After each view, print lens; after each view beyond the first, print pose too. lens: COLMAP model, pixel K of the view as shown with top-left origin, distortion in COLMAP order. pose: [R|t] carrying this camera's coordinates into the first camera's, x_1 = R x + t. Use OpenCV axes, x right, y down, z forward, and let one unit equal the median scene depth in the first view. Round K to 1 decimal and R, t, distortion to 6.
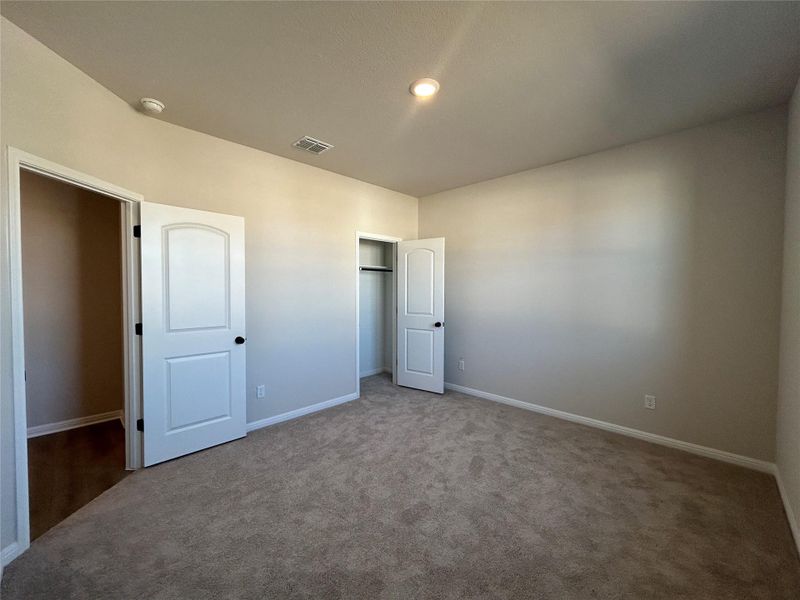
lens RADIAL K [[326.8, 0, 400.0], [0, 326.8, 300.0], [0, 0, 1]] dist [-0.000624, 0.000082]
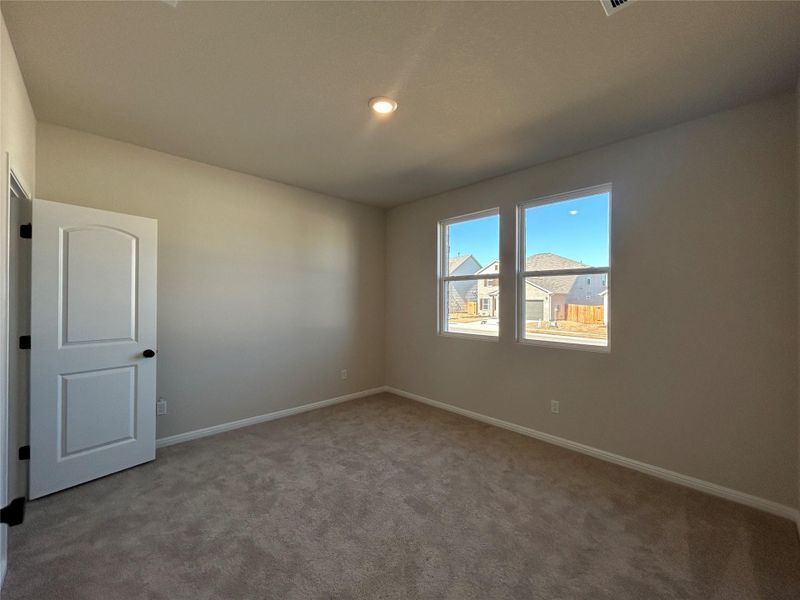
lens RADIAL K [[326.8, 0, 400.0], [0, 326.8, 300.0], [0, 0, 1]] dist [-0.000624, 0.000082]
pose [[0.030448, -0.003532, 0.999530, -0.562596], [0.024974, 0.999684, 0.002772, -0.021334], [-0.999224, 0.024878, 0.030526, 0.541950]]
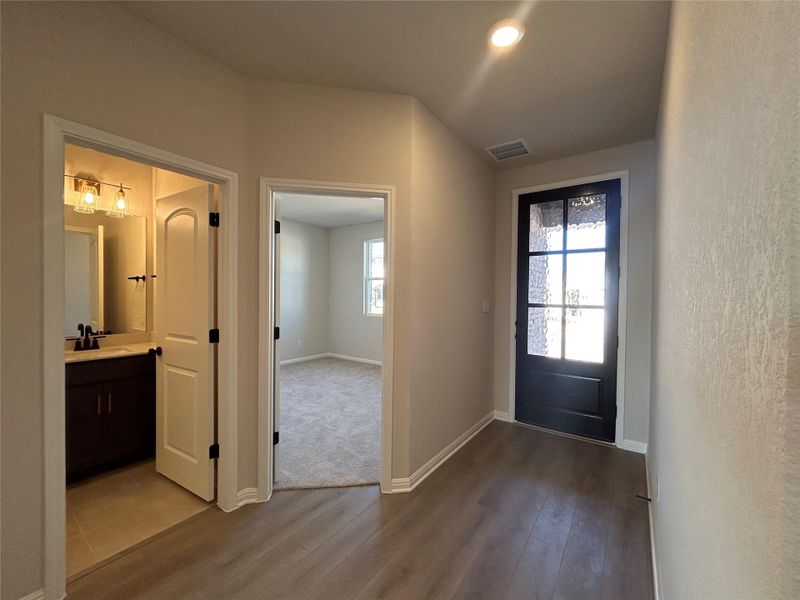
lens RADIAL K [[326.8, 0, 400.0], [0, 326.8, 300.0], [0, 0, 1]] dist [-0.000624, 0.000082]
pose [[-0.150190, -0.019100, 0.988473, -1.158997], [0.020709, 0.999533, 0.022460, -0.009537], [-0.988440, 0.023844, -0.149725, 0.515918]]
